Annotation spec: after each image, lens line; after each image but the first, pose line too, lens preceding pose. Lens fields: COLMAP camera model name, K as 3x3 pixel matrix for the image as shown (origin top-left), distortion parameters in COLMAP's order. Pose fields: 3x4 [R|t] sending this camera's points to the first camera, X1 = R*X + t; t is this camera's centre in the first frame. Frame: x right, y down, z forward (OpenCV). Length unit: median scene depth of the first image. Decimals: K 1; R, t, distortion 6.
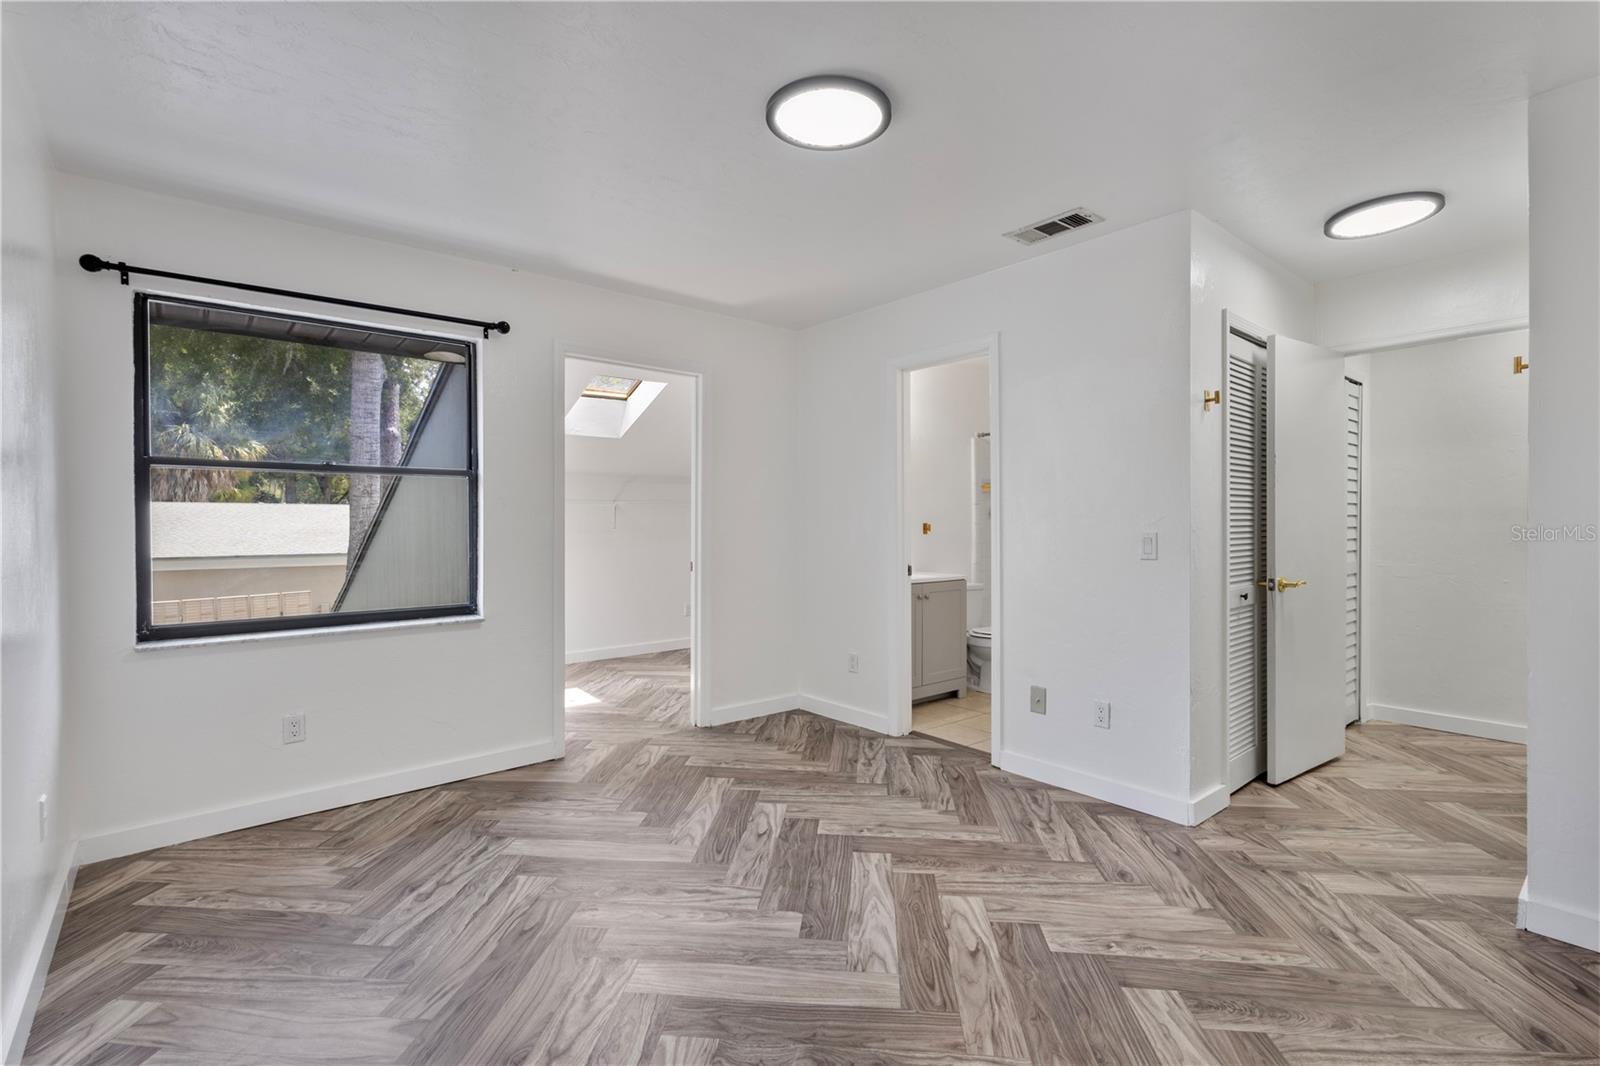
lens RADIAL K [[729.2, 0, 800.0], [0, 729.2, 533.0], [0, 0, 1]] dist [0.007152, -0.000086]
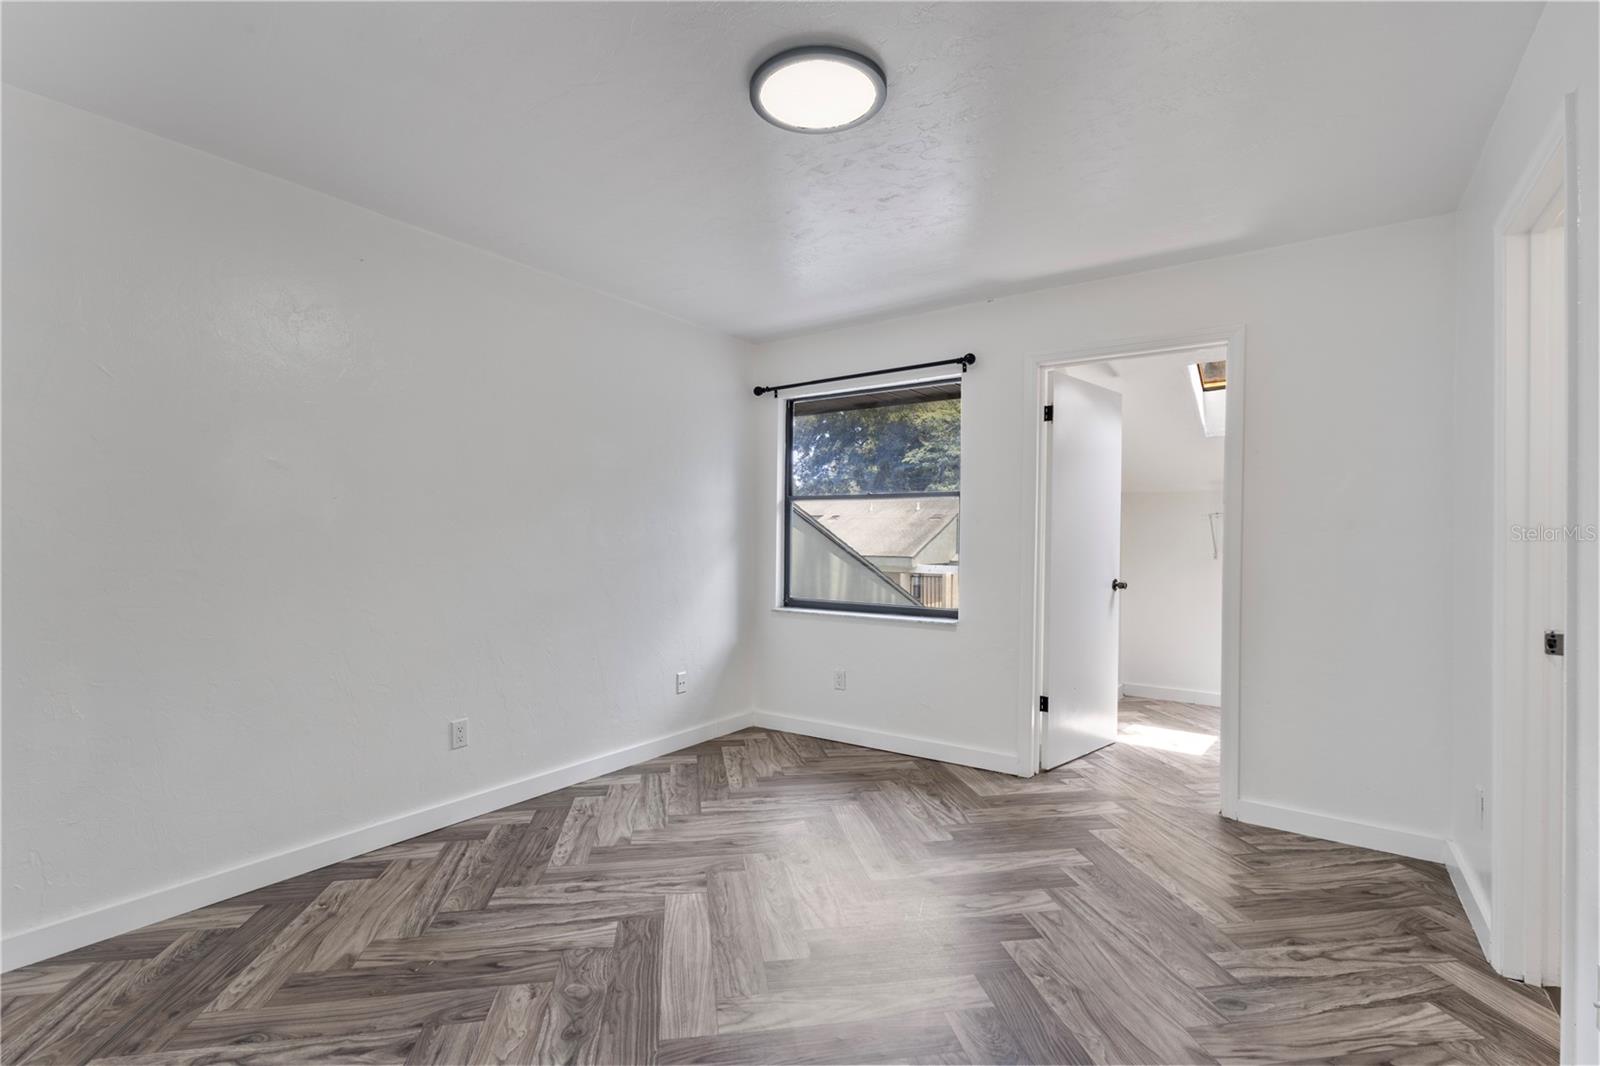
lens RADIAL K [[721.0, 0, 788.7], [0, 721.0, 535.8], [0, 0, 1]] dist [0.003734, 0.000304]
pose [[0.255310, 0.004501, -0.966849, 0.235069], [-0.024877, 0.999689, -0.001915, -0.003536], [0.966539, 0.024542, 0.255342, 0.193790]]
